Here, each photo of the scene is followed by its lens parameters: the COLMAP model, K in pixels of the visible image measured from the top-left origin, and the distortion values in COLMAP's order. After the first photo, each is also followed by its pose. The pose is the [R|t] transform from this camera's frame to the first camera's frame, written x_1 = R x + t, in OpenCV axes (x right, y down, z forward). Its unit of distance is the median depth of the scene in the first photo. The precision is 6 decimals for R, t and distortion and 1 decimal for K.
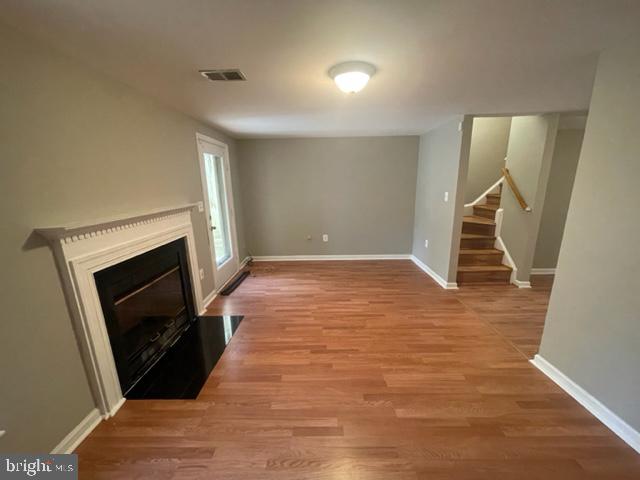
lens RADIAL K [[258.9, 0, 318.3], [0, 258.9, 246.0], [0, 0, 1]] dist [-0.000097, -0.000112]
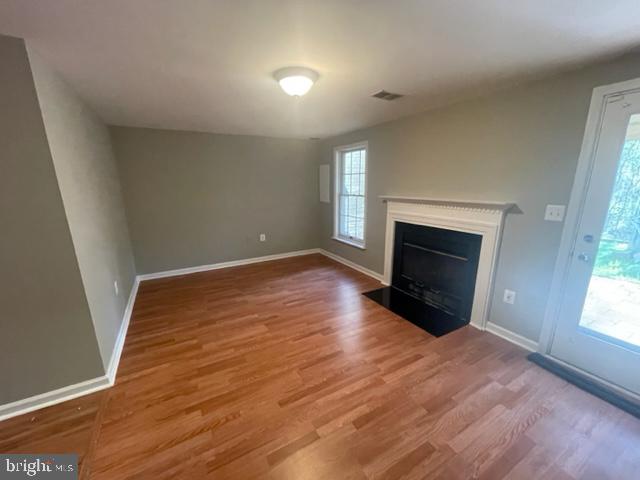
lens RADIAL K [[258.9, 0, 318.3], [0, 258.9, 246.0], [0, 0, 1]] dist [-0.000097, -0.000112]
pose [[-0.868302, 0.145768, -0.474134, 0.476866], [-0.091358, 0.892500, 0.441698, -0.390802], [0.487550, 0.426843, -0.761643, 1.573492]]
